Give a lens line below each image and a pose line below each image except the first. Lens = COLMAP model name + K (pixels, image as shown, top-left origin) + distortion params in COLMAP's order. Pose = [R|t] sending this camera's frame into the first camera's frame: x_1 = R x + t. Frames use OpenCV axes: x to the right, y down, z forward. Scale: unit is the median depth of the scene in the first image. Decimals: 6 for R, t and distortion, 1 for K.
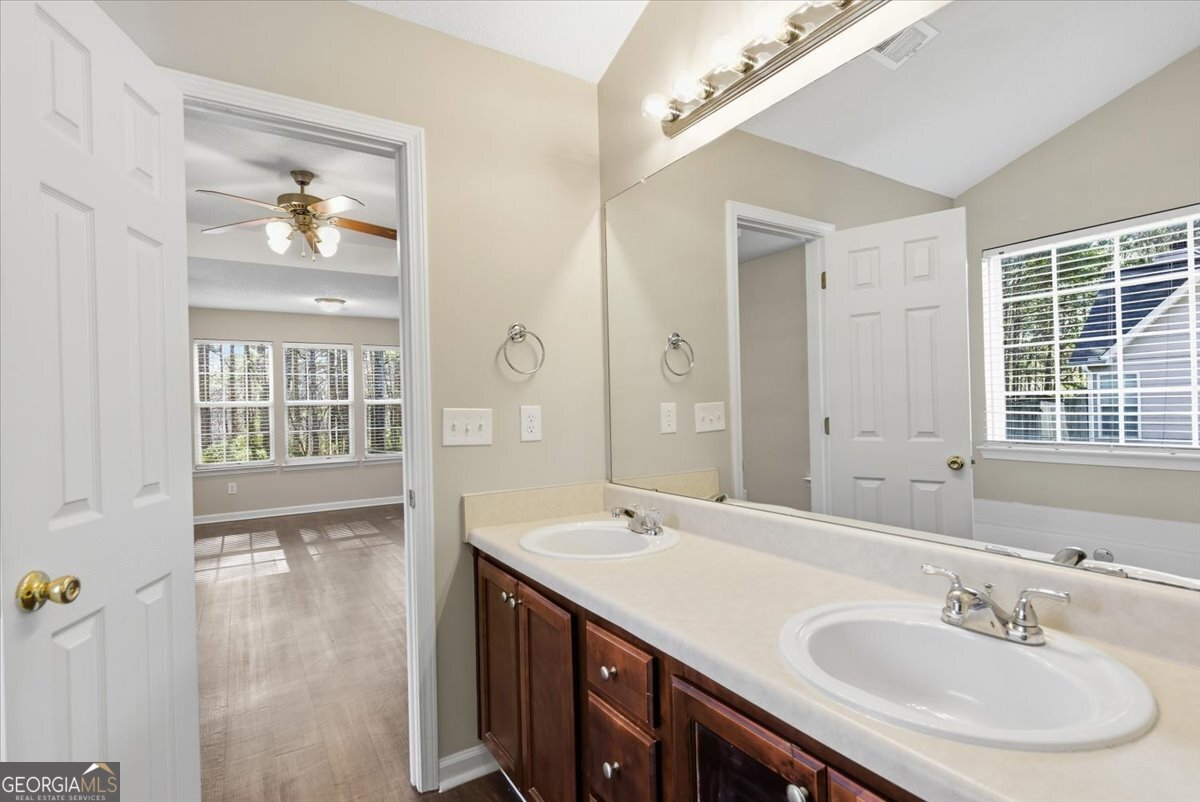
lens RADIAL K [[553.9, 0, 596.2], [0, 553.9, 408.6], [0, 0, 1]] dist [-0.000154, 0.000253]
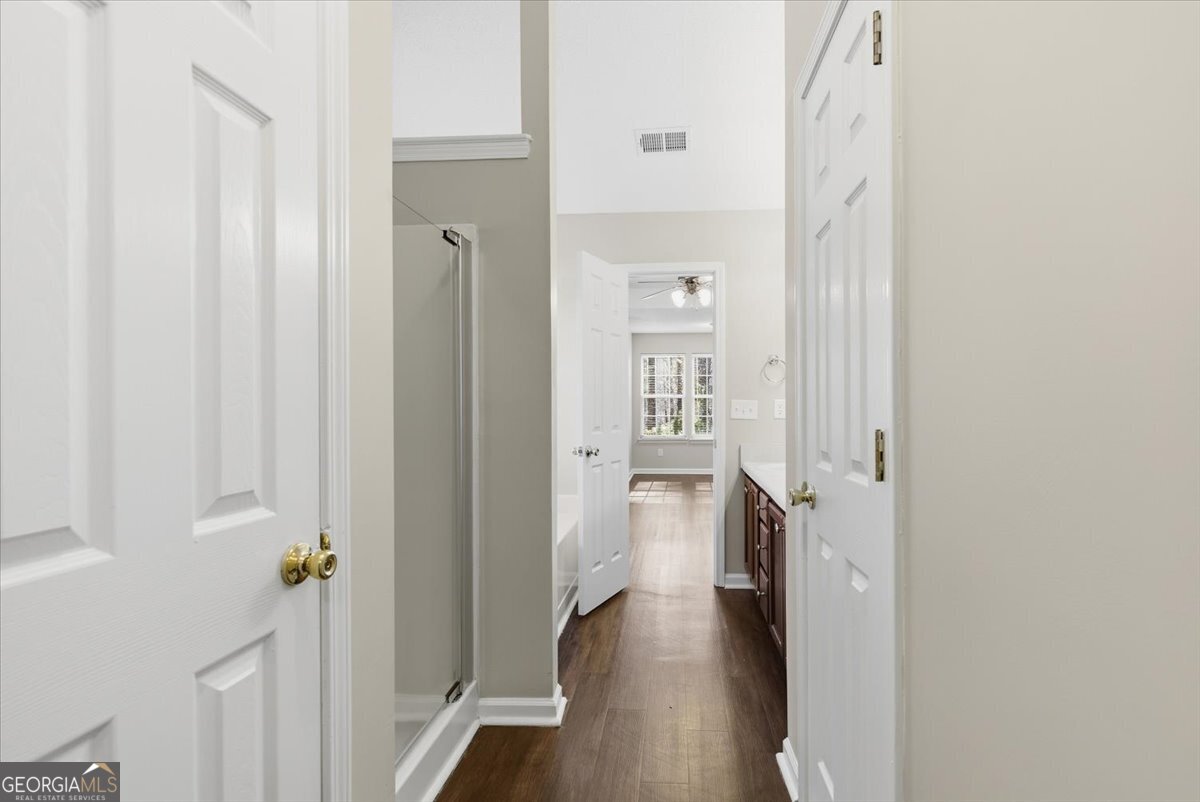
lens RADIAL K [[553.9, 0, 602.1], [0, 553.9, 405.4], [0, 0, 1]] dist [-0.000154, 0.000253]
pose [[0.757354, 0.018243, -0.652749, 0.673492], [-0.013823, 0.999834, 0.011905, 0.002027], [0.652858, 0.000006, 0.757480, -0.812043]]
